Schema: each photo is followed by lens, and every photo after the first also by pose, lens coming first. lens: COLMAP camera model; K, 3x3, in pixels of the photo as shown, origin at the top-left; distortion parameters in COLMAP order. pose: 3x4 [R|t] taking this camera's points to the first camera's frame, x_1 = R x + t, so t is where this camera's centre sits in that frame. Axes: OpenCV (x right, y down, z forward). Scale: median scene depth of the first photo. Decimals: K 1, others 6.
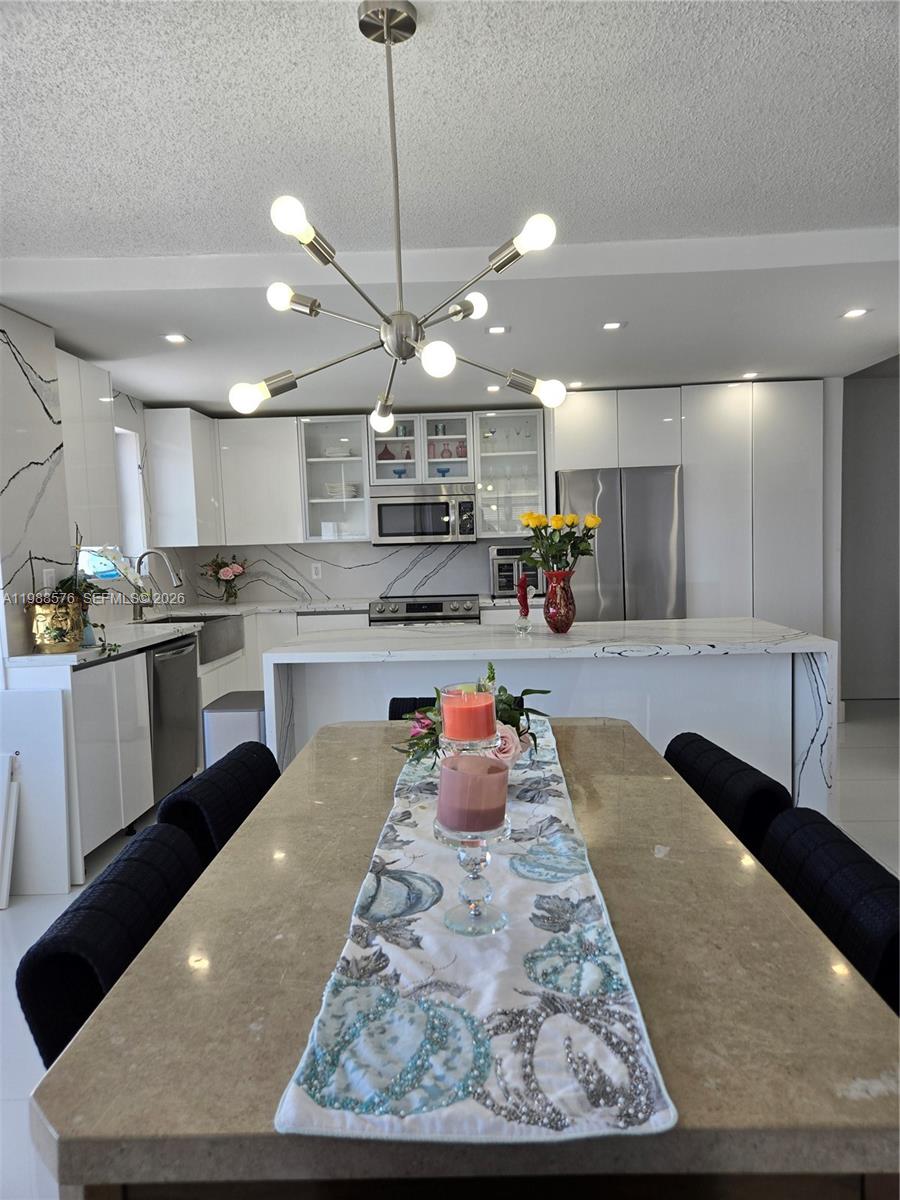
lens RADIAL K [[802.0, 0, 452.1], [0, 802.0, 603.4], [0, 0, 1]] dist [0.041788, 0.000266]
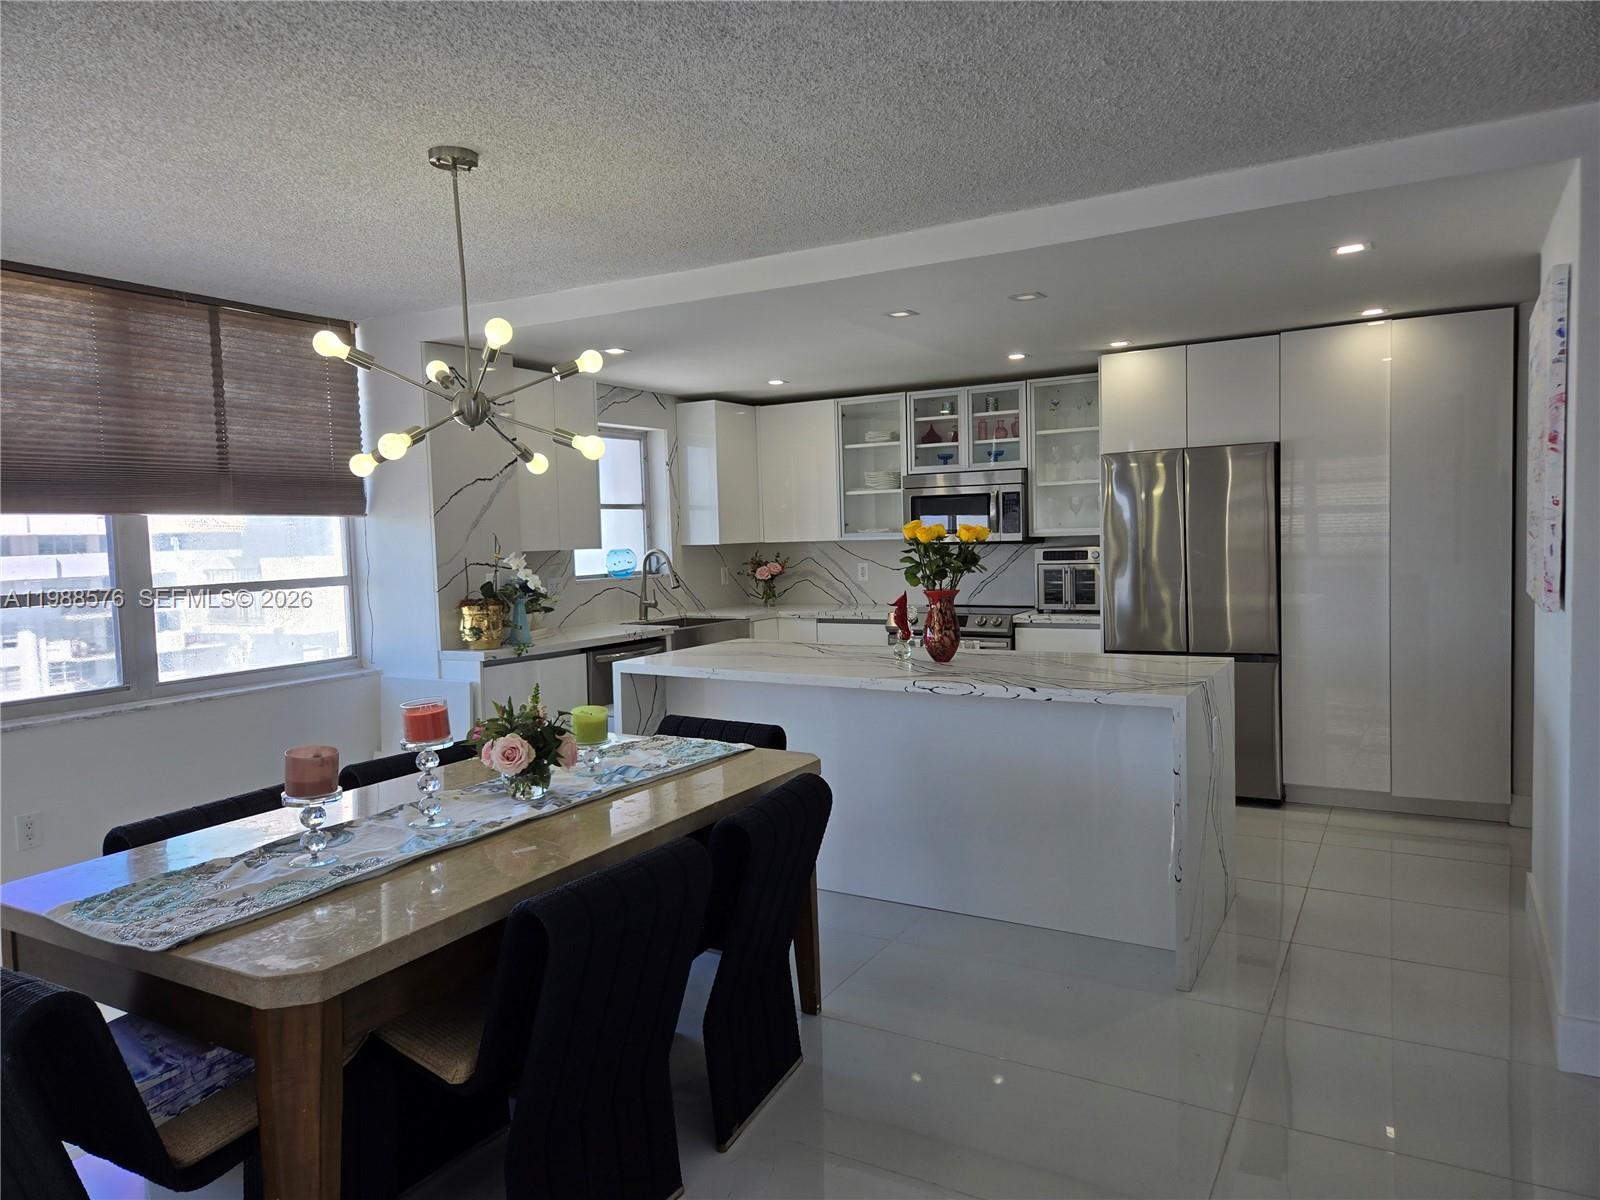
lens RADIAL K [[1069.3, 0, 793.2], [0, 1069.3, 594.4], [0, 0, 1]] dist [0.041788, 0.000266]
pose [[0.873176, 0.036186, -0.486060, 0.358190], [-0.035955, 0.999305, 0.009806, -0.026628], [0.486077, 0.008914, 0.873870, -0.053769]]
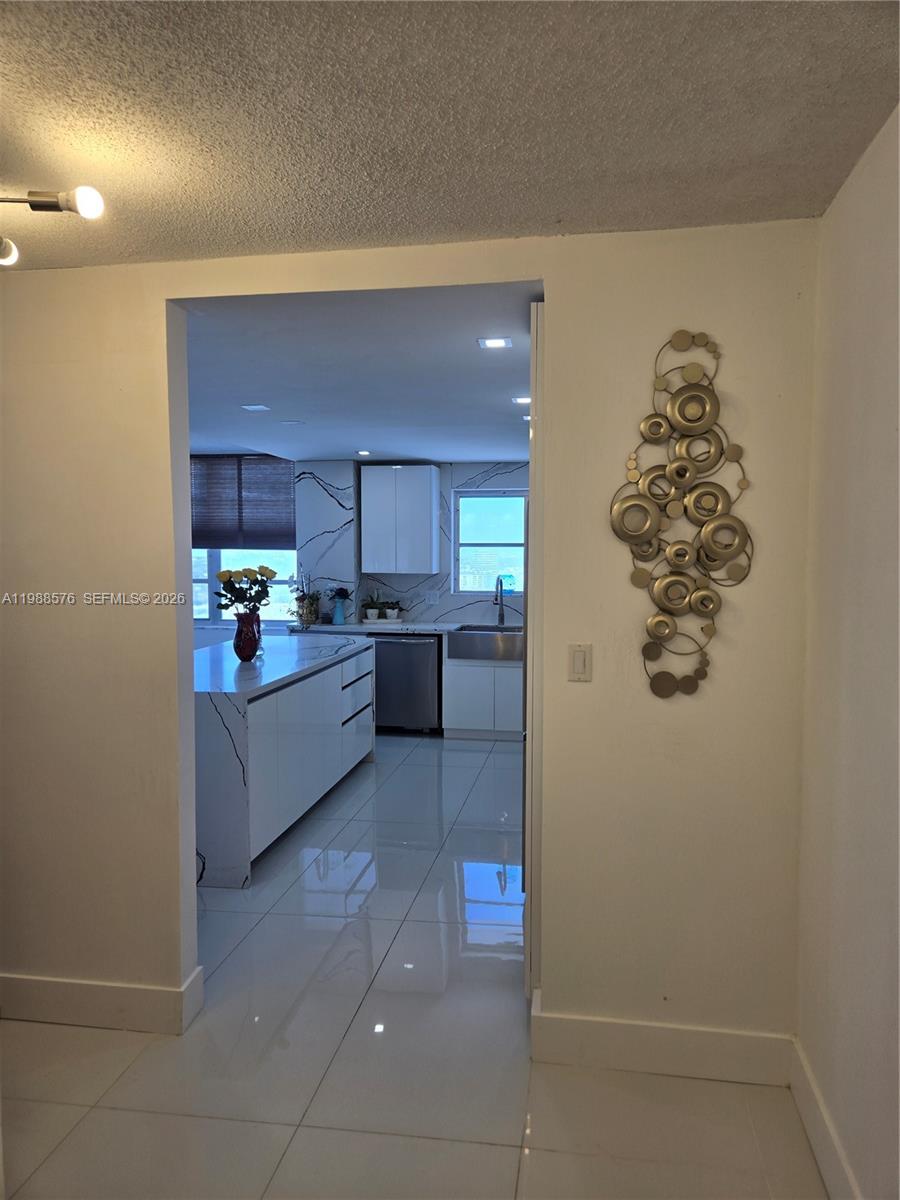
lens RADIAL K [[802.0, 0, 452.0], [0, 802.0, 599.7], [0, 0, 1]] dist [0.041788, 0.000266]
pose [[-0.148690, 0.094512, -0.984357, 0.828956], [-0.071395, 0.991799, 0.106011, -0.136121], [0.986303, 0.086041, -0.140723, 0.887663]]
